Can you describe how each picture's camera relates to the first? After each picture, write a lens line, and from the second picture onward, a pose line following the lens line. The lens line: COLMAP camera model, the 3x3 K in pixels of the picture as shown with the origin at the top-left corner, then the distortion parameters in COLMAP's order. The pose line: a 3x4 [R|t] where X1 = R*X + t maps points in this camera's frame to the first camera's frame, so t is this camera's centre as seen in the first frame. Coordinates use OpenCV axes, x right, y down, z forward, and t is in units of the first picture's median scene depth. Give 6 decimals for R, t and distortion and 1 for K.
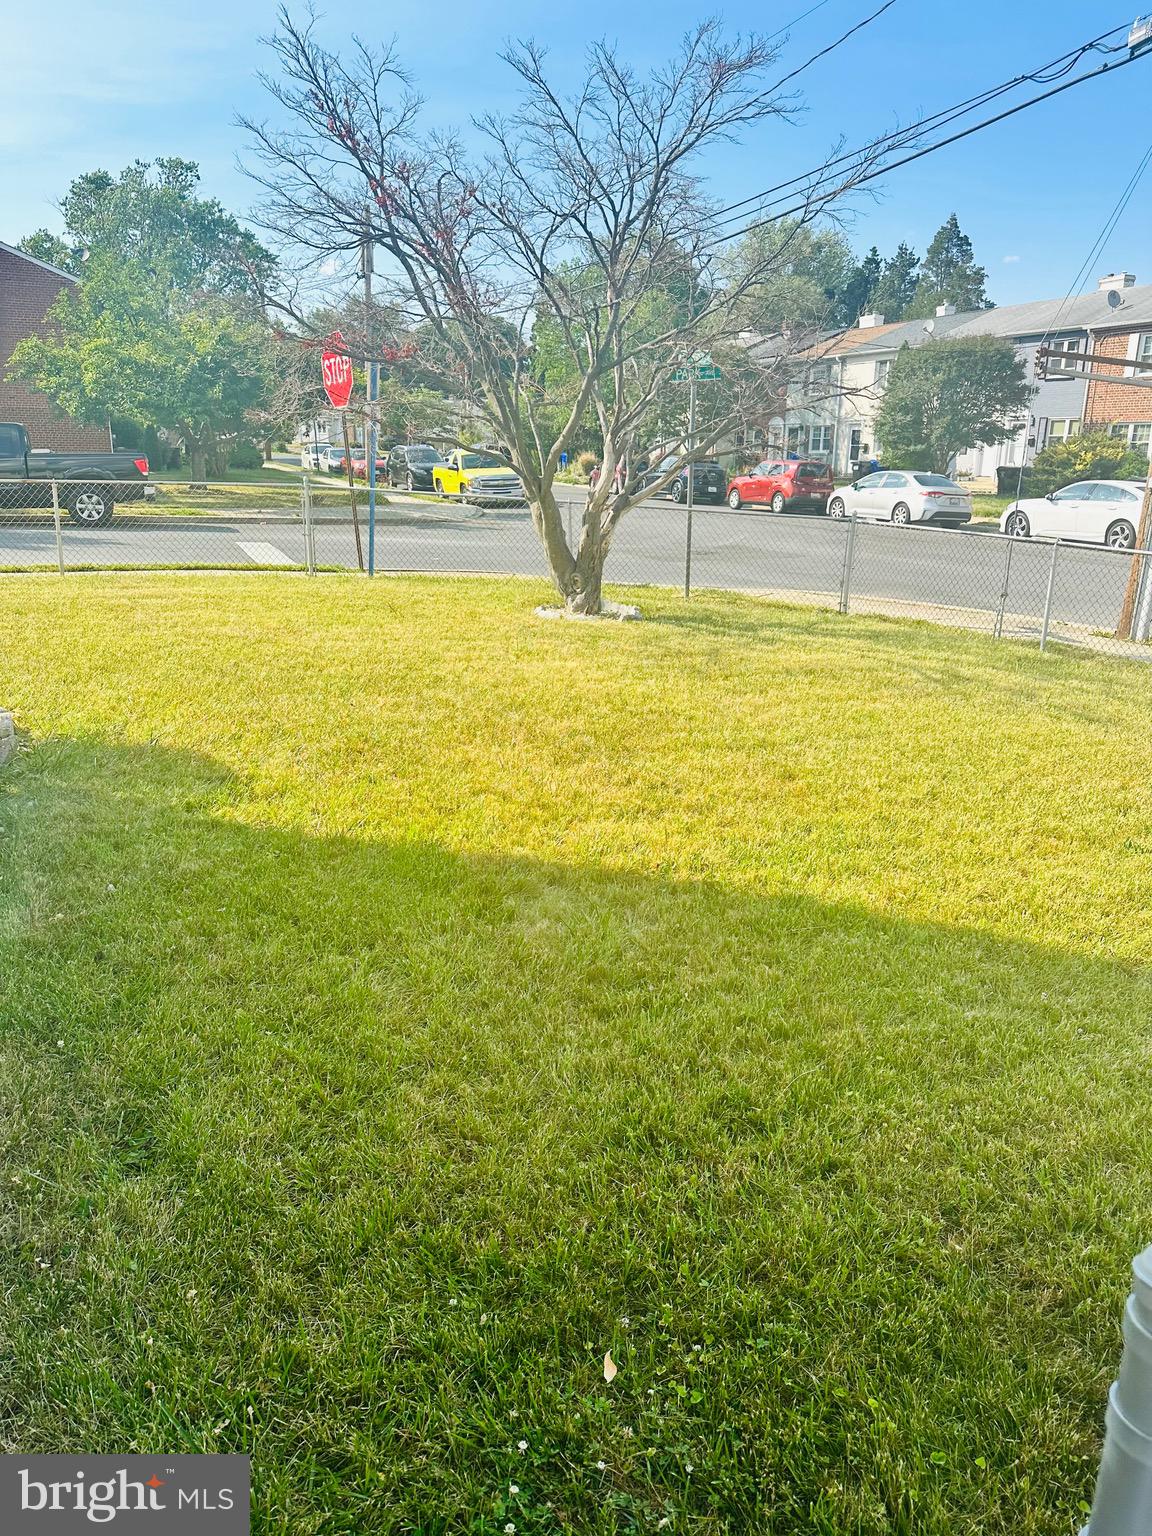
lens RADIAL K [[1089.5, 0, 629.2], [0, 1089.5, 803.1], [0, 0, 1]] dist [0.039998, -0.051519]
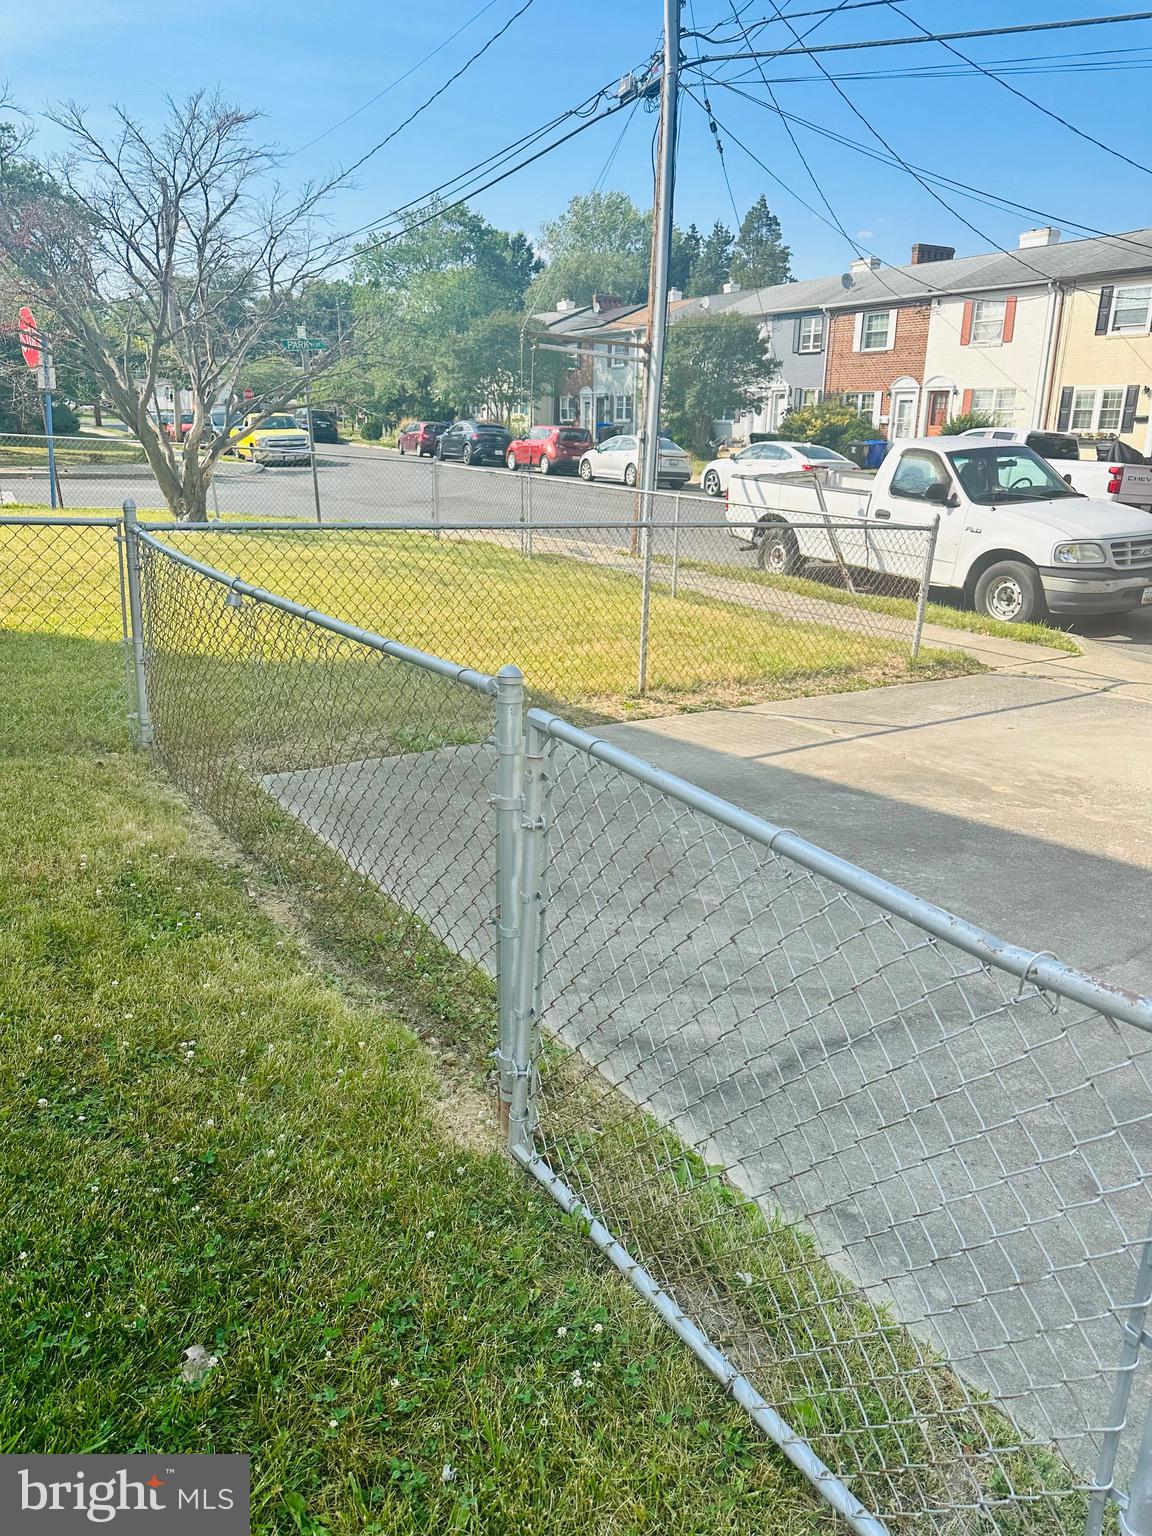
lens RADIAL K [[1089.5, 0, 596.9], [0, 1089.5, 776.7], [0, 0, 1]] dist [0.039998, -0.051519]
pose [[0.995585, -0.024409, 0.090639, 0.076212], [0.024180, 0.999701, 0.003616, 0.029847], [-0.090700, -0.001408, 0.995877, -0.078553]]
